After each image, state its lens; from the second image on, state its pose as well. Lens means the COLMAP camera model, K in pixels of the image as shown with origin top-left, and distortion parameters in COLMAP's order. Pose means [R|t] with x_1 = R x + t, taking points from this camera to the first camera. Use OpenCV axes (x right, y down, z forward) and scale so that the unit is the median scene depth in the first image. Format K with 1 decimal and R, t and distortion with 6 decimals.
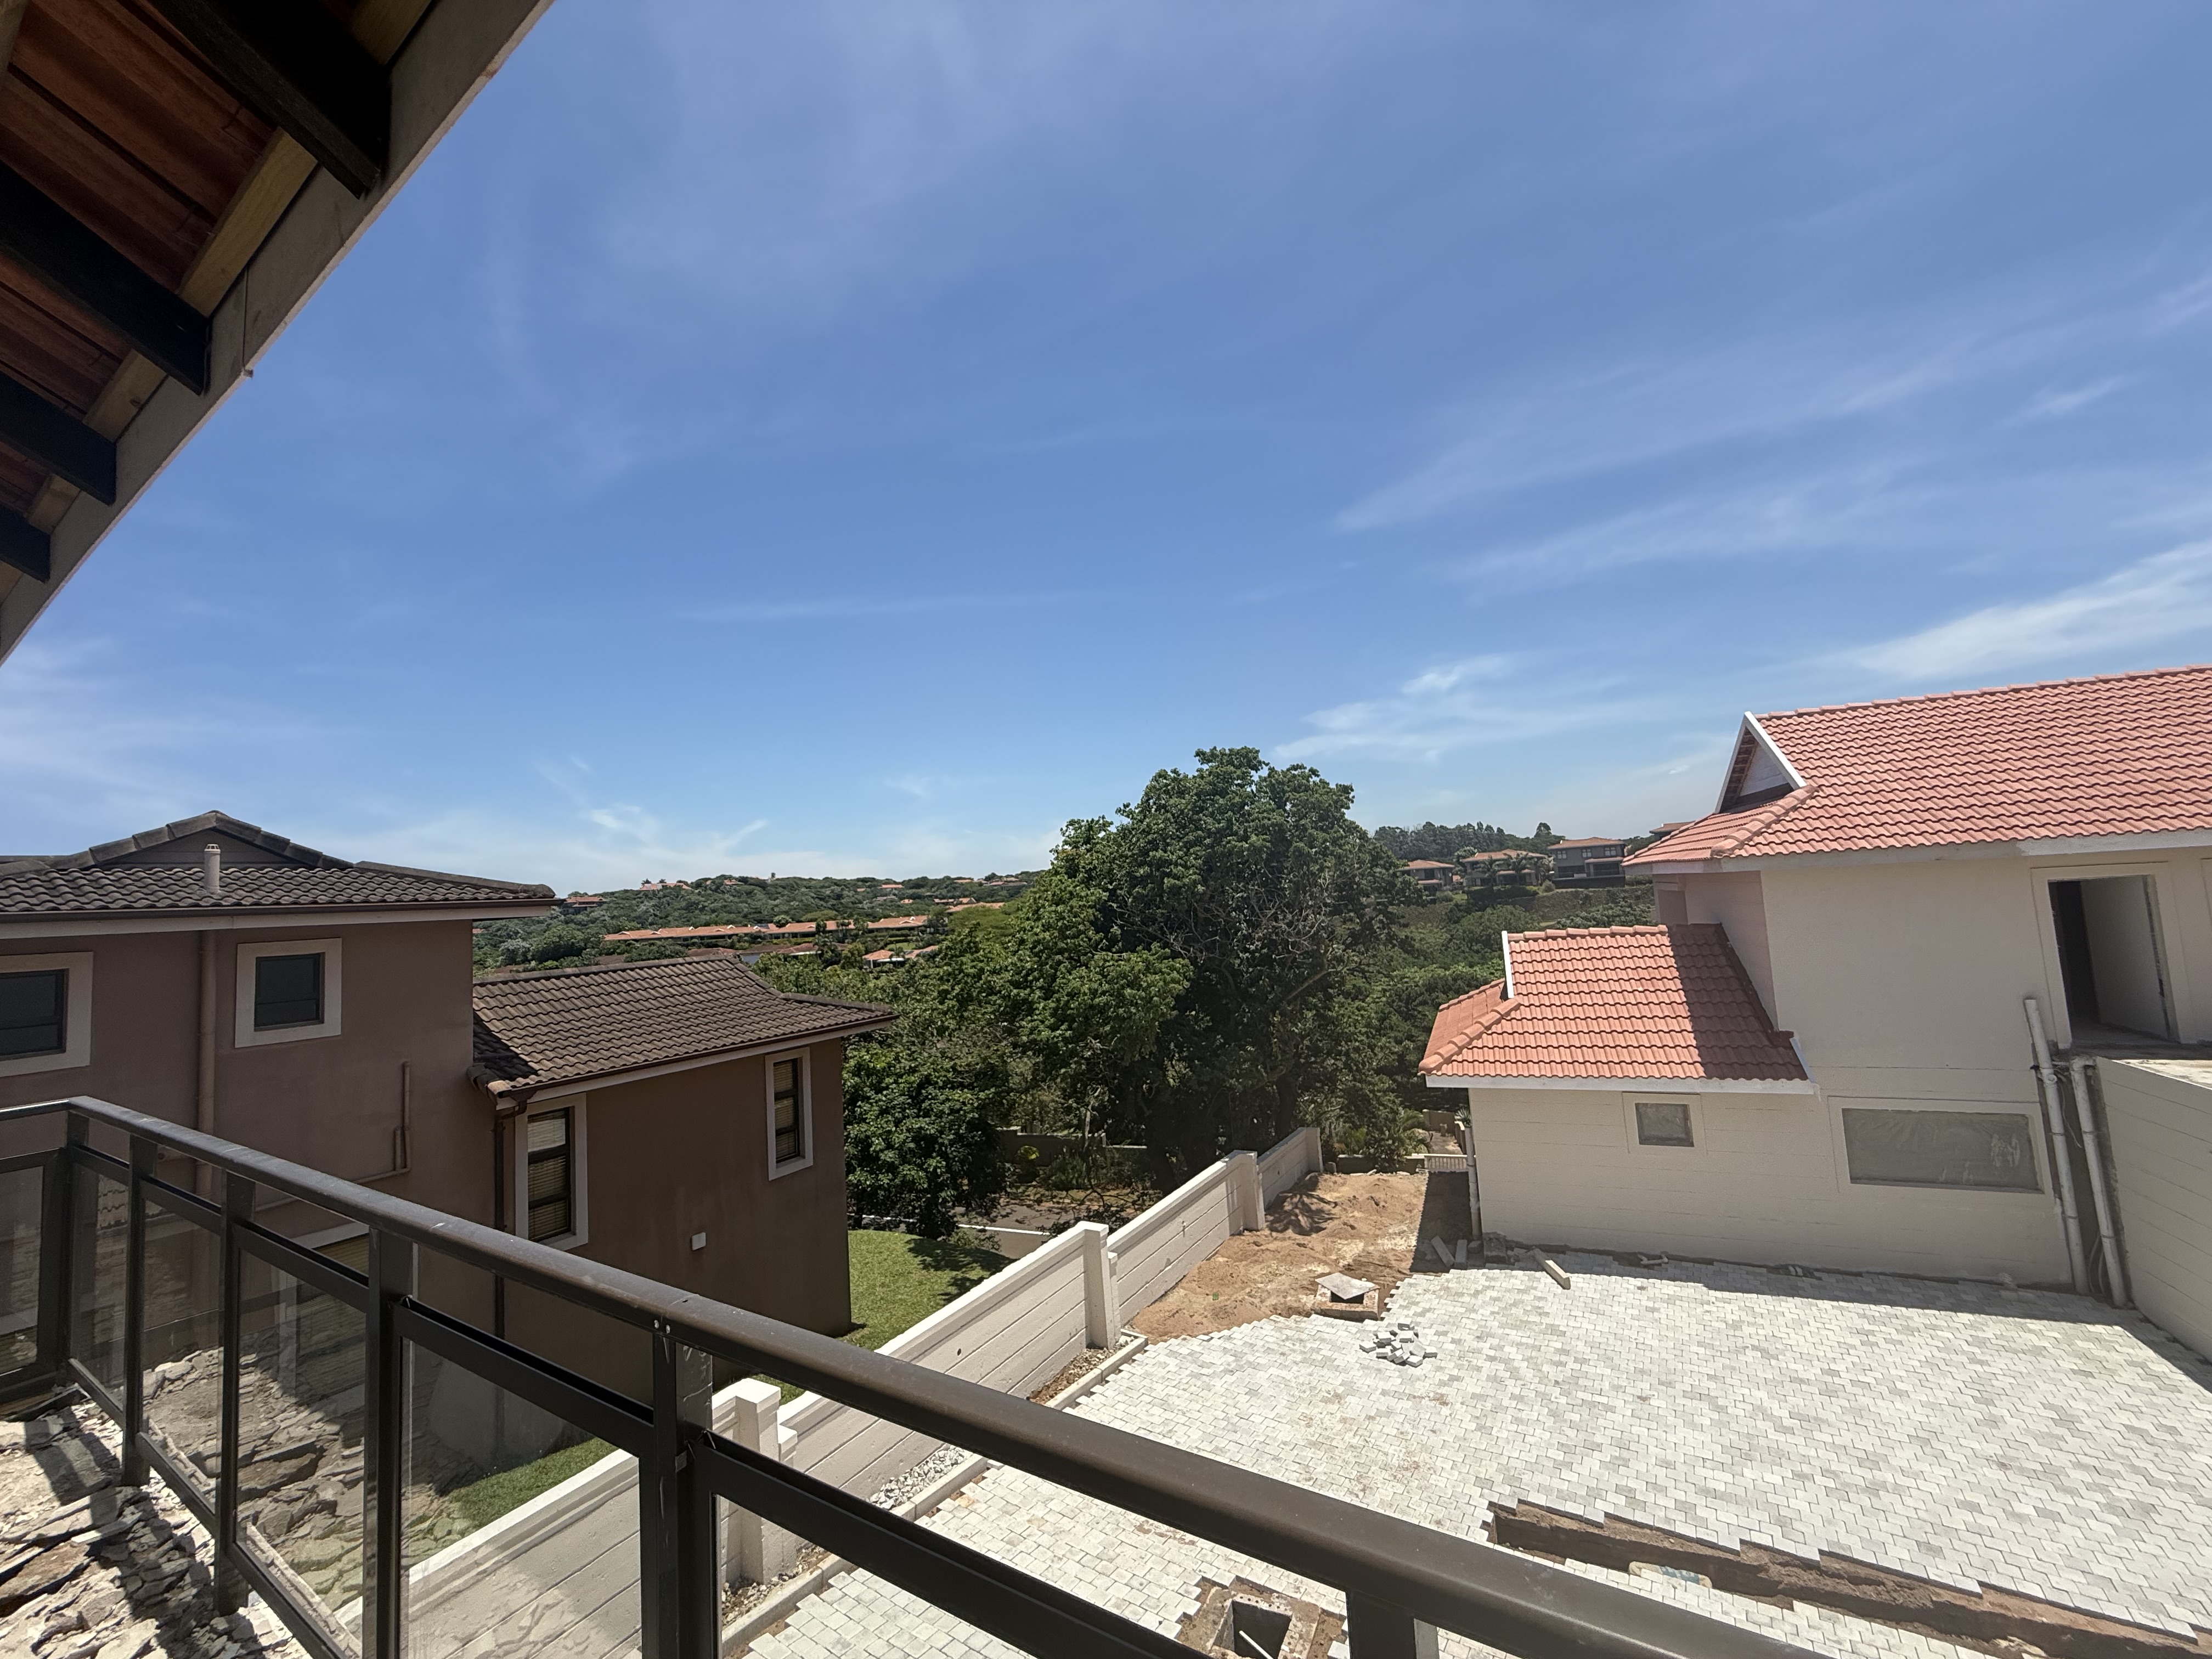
lens RADIAL K [[884.0, 0, 1102.9], [0, 884.0, 823.6], [0, 0, 1]] dist [0.001396, 0.000419]
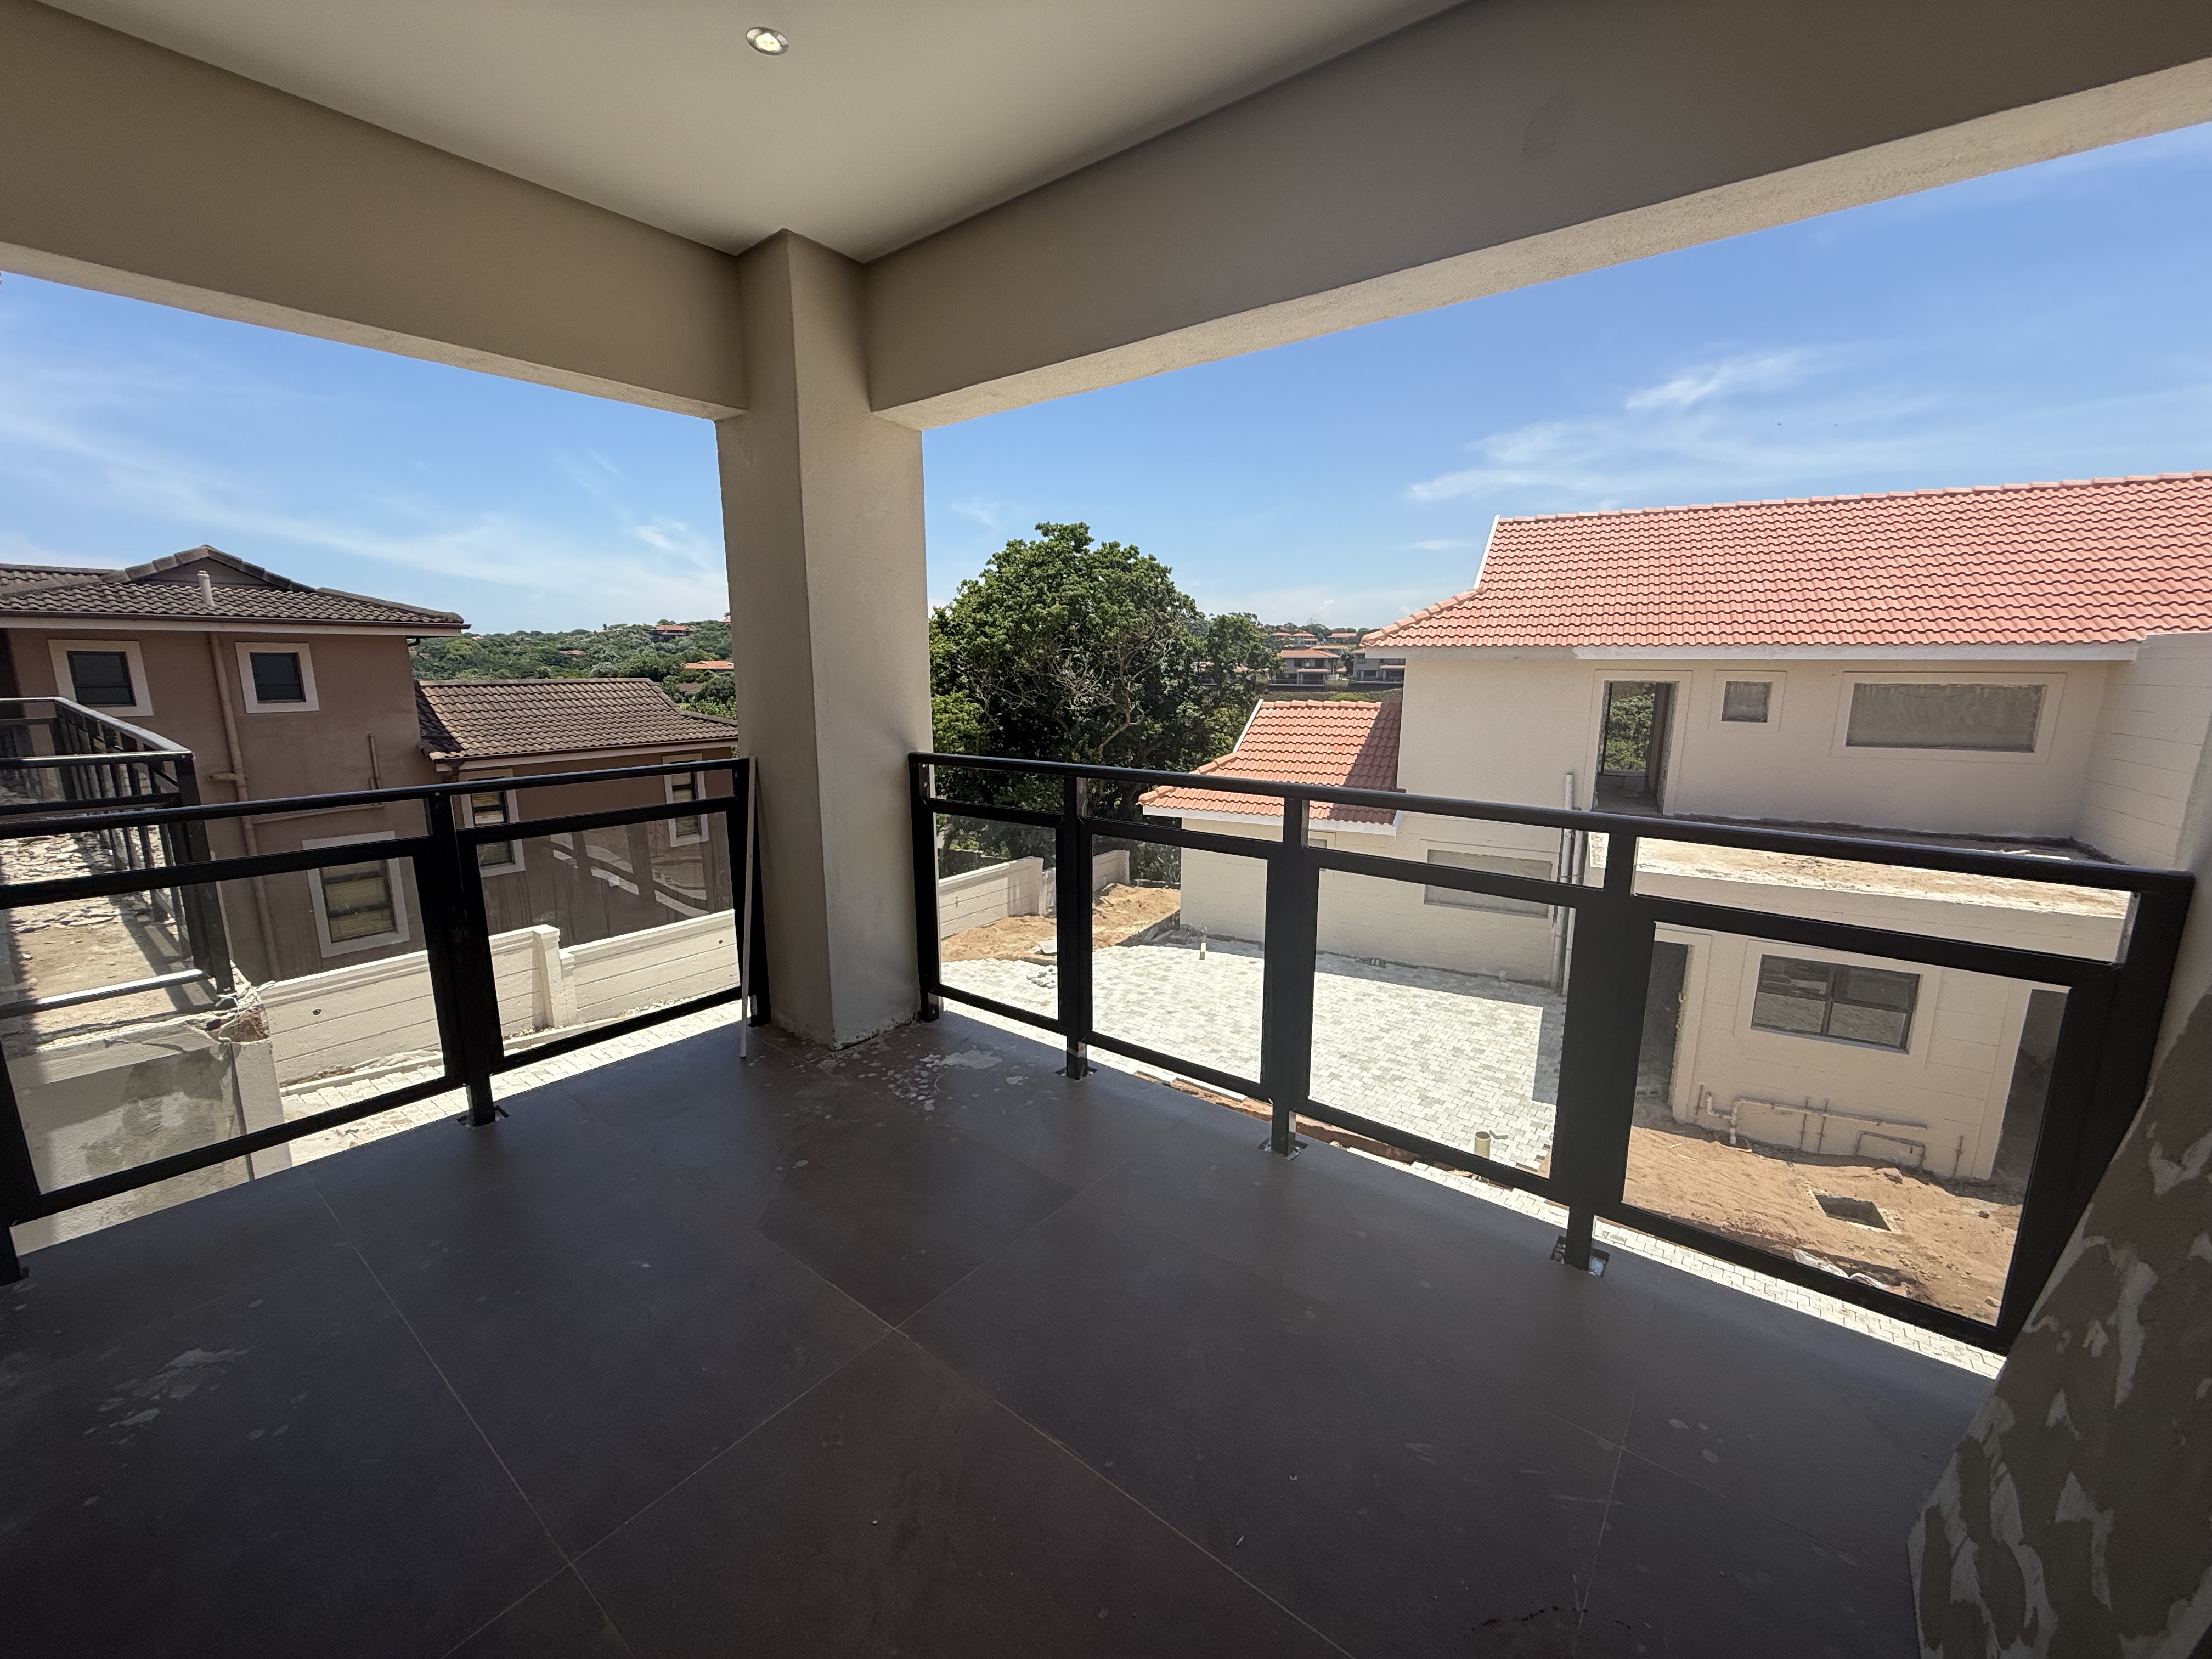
lens RADIAL K [[884.0, 0, 1092.5], [0, 884.0, 820.1], [0, 0, 1]] dist [0.001396, 0.000419]
pose [[0.994050, 0.076425, -0.077615, 0.445406], [-0.053092, 0.962122, 0.267398, -0.037684], [0.095111, -0.261686, 0.960455, -0.271968]]
